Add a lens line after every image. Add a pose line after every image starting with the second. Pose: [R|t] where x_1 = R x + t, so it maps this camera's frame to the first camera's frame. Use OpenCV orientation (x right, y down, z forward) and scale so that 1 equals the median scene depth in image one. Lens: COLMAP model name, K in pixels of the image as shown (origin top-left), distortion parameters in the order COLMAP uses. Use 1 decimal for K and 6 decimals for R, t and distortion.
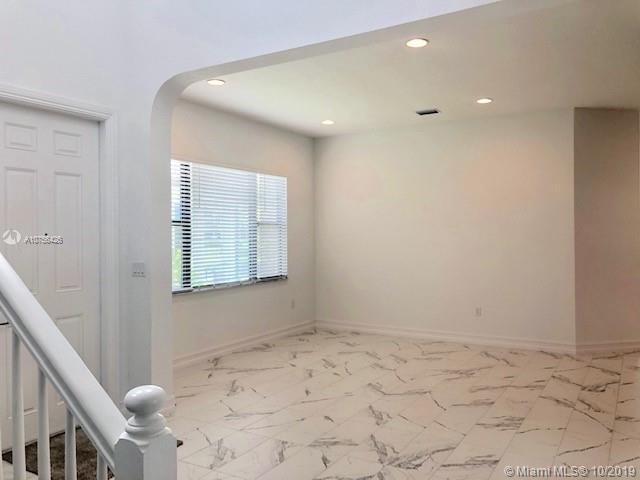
lens RADIAL K [[532.1, 0, 320.0], [0, 532.1, 240.0], [0, 0, 1]] dist [0.004717, 0.002005]
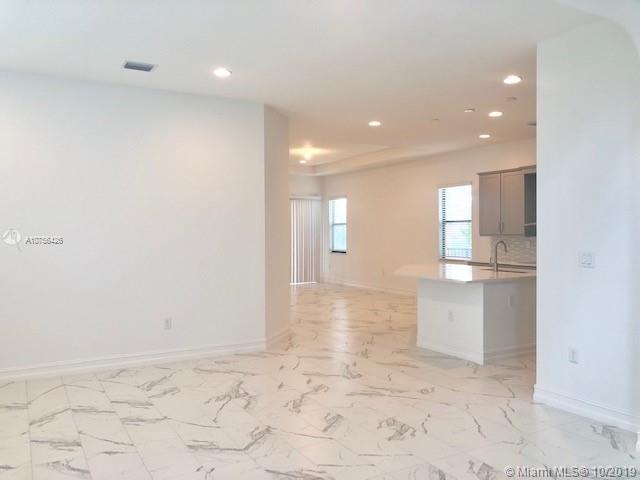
lens RADIAL K [[524.1, 0, 320.0], [0, 524.1, 240.0], [0, 0, 1]] dist [0.040754, 0.000583]
pose [[0.473902, -0.004734, 0.880565, -0.418837], [0.005412, 0.999982, 0.002463, 0.005531], [-0.880561, 0.003598, 0.473919, 0.527805]]
